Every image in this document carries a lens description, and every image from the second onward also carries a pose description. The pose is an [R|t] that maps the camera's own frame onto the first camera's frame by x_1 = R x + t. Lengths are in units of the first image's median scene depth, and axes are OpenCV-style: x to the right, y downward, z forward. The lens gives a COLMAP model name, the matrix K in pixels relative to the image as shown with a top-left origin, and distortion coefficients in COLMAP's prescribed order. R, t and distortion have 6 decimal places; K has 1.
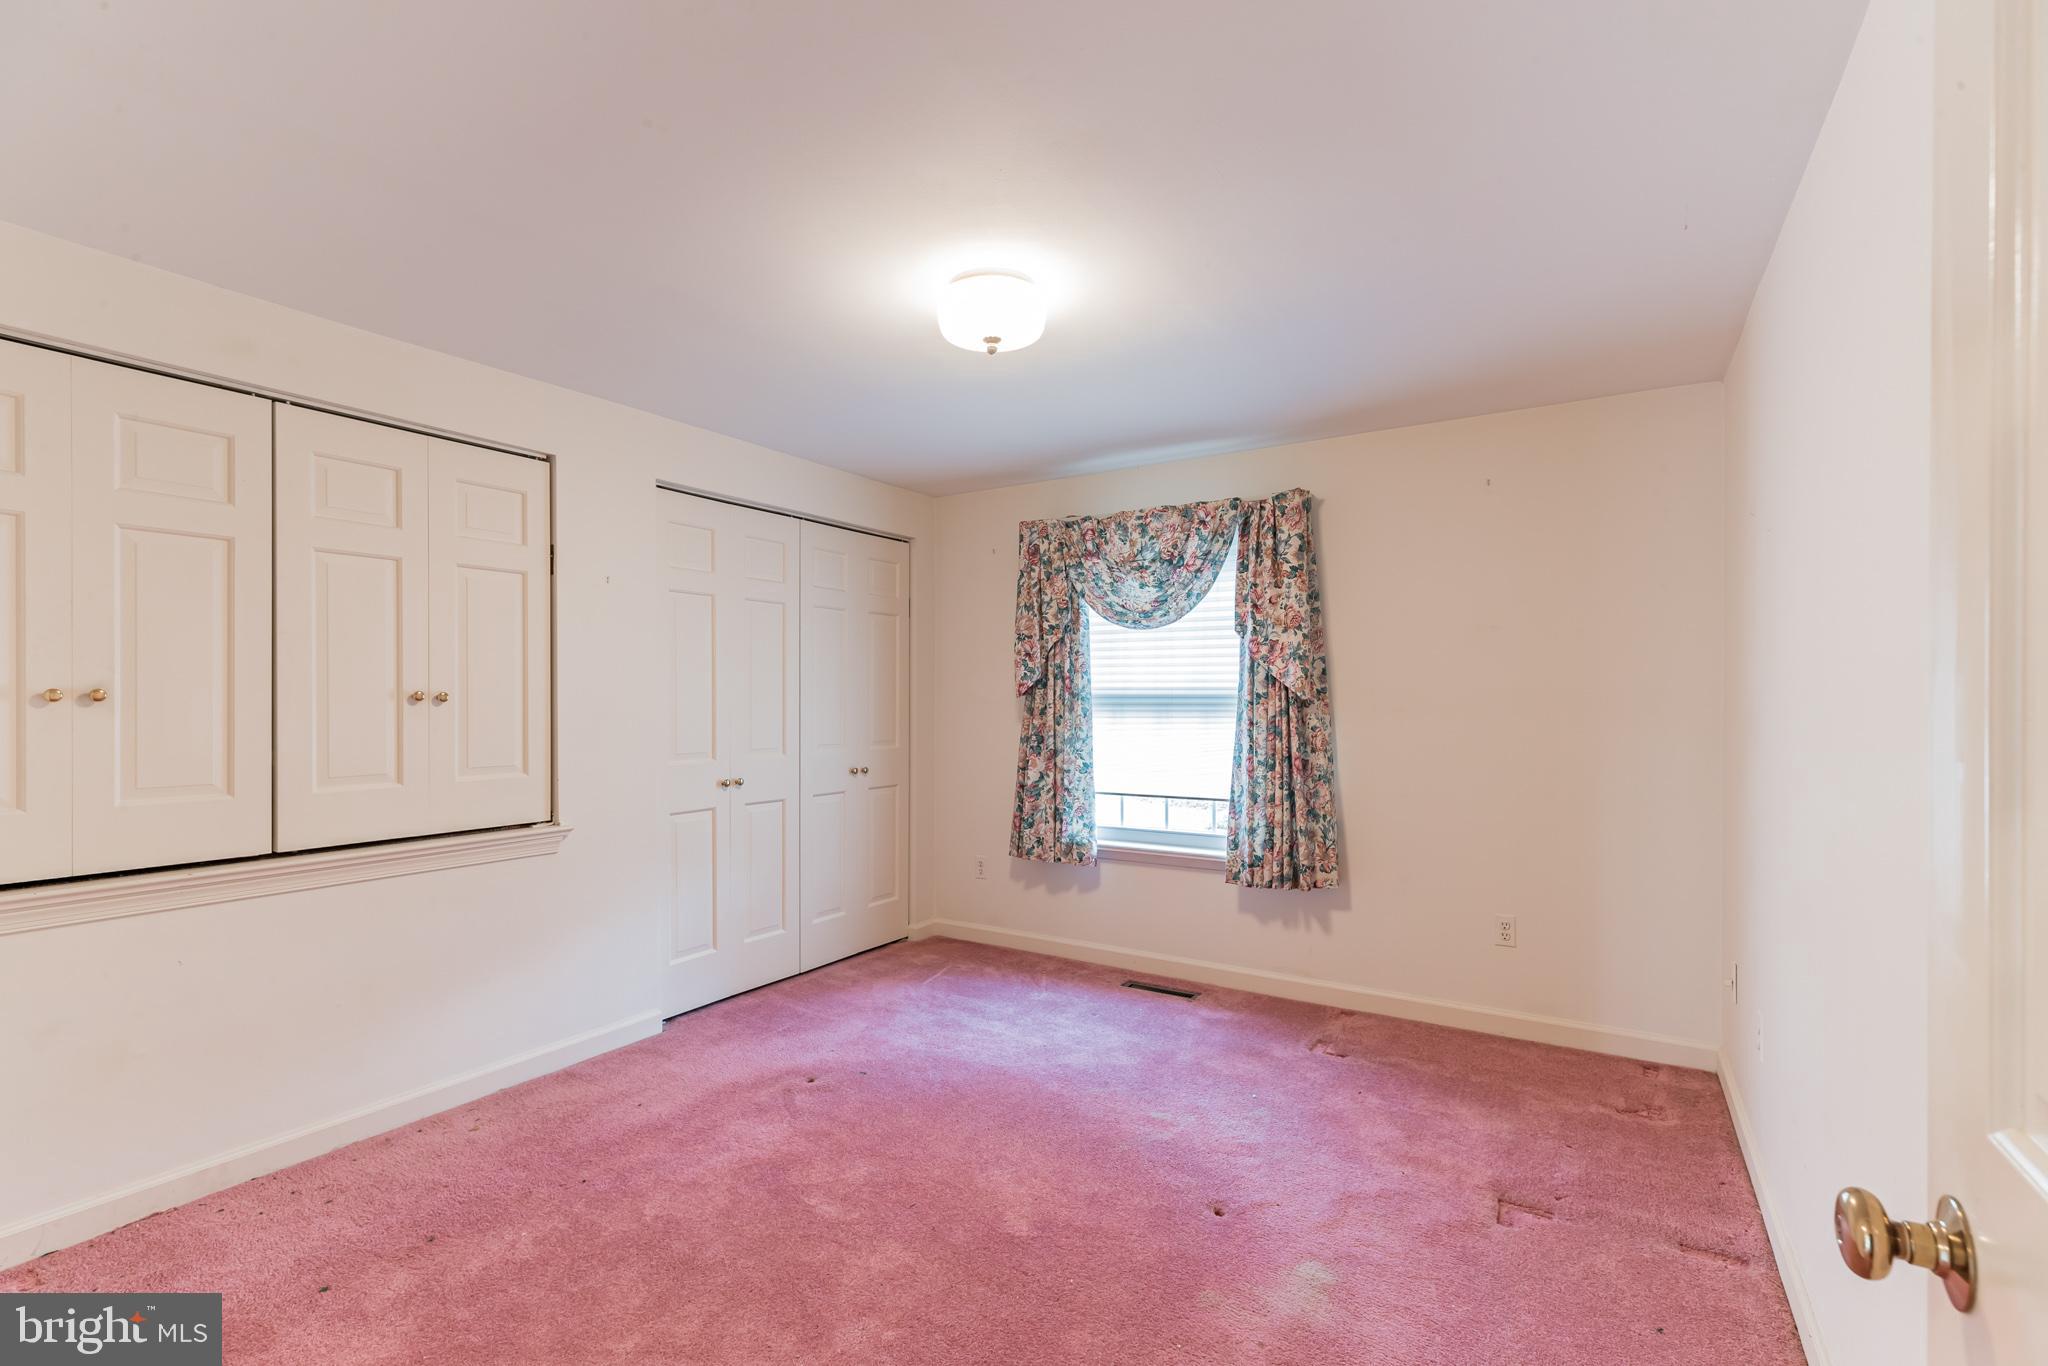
lens RADIAL K [[923.2, 0, 1002.0], [0, 923.2, 697.9], [0, 0, 1]] dist [0.001305, 0.000083]
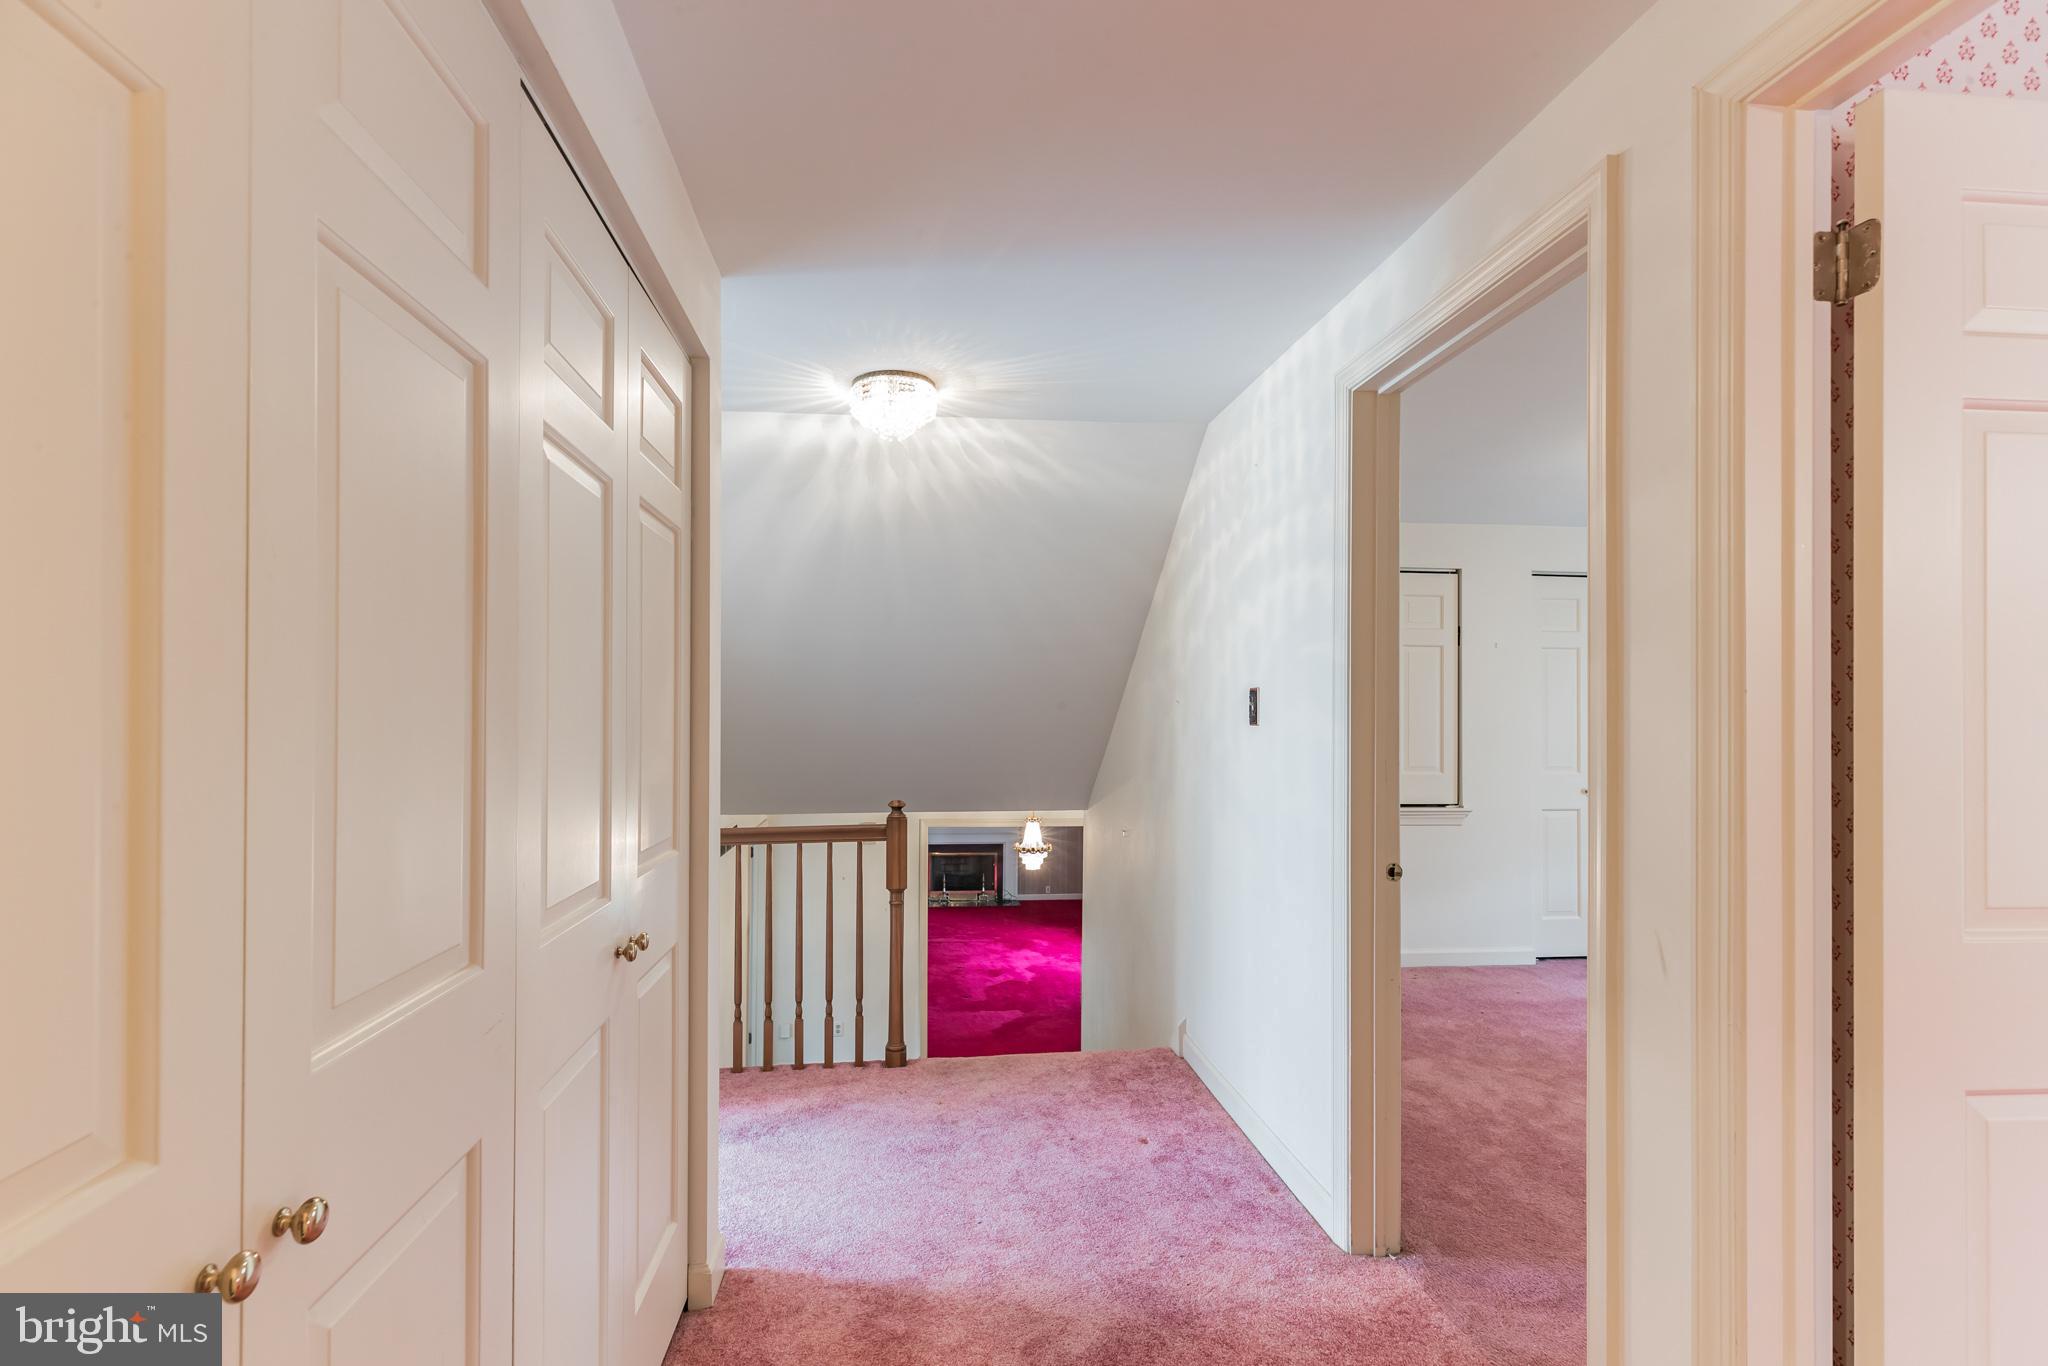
lens RADIAL K [[923.2, 0, 1002.0], [0, 923.2, 697.9], [0, 0, 1]] dist [0.001305, 0.000083]
pose [[0.631455, -0.004328, -0.775400, 0.242728], [-0.010642, 0.999842, -0.014247, -0.015725], [0.775339, 0.017248, 0.631309, -0.602790]]
